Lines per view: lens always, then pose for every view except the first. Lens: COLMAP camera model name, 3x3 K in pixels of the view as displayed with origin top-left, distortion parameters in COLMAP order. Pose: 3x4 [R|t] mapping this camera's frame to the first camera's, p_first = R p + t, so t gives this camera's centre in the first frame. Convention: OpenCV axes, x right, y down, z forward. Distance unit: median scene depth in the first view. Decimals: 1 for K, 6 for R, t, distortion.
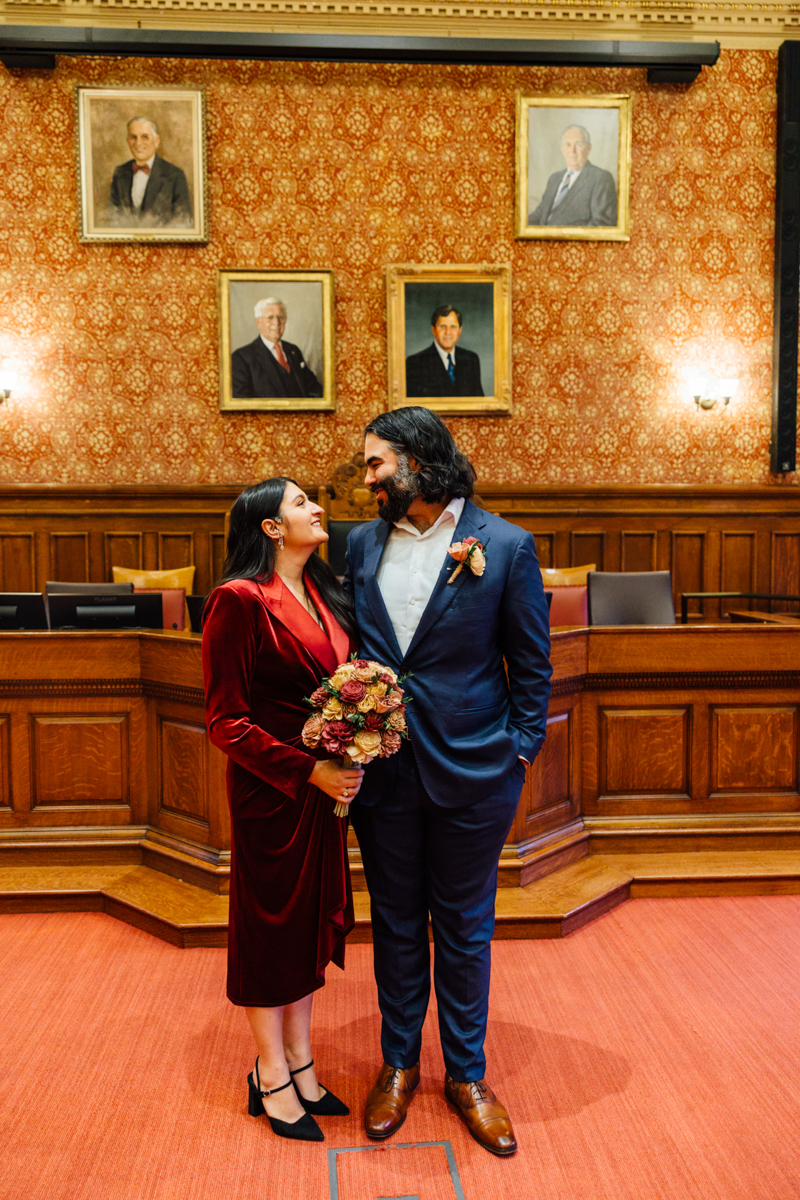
lens RADIAL K [[1147.9, 0, 421.7], [0, 1147.9, 600.6], [0, 0, 1]] dist [0.020563, 0.000000]
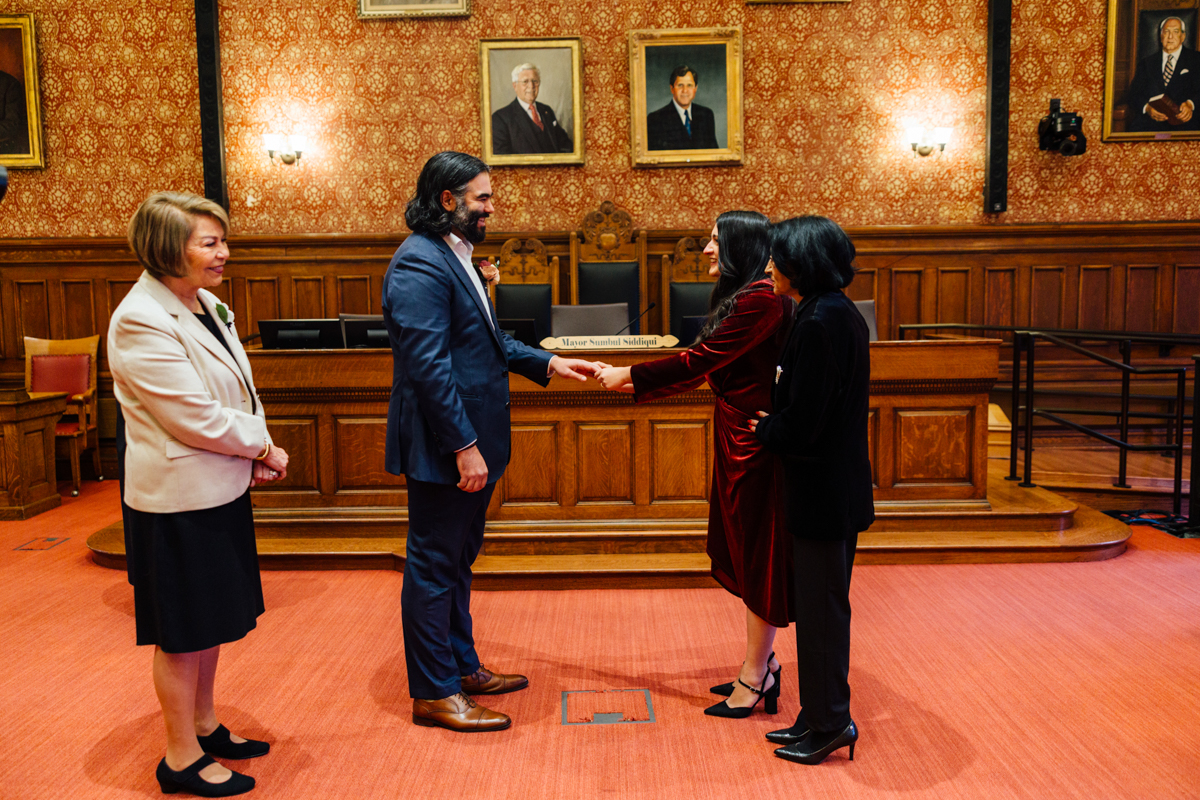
lens RADIAL K [[1147.9, 0, 593.1], [0, 1147.9, 398.8], [0, 0, 1]] dist [0.020563, 0.000000]
pose [[0.996784, -0.003663, -0.080057, 0.022131], [0.006754, 0.999240, 0.038379, 0.020023], [0.079856, -0.038797, 0.996051, -0.120867]]
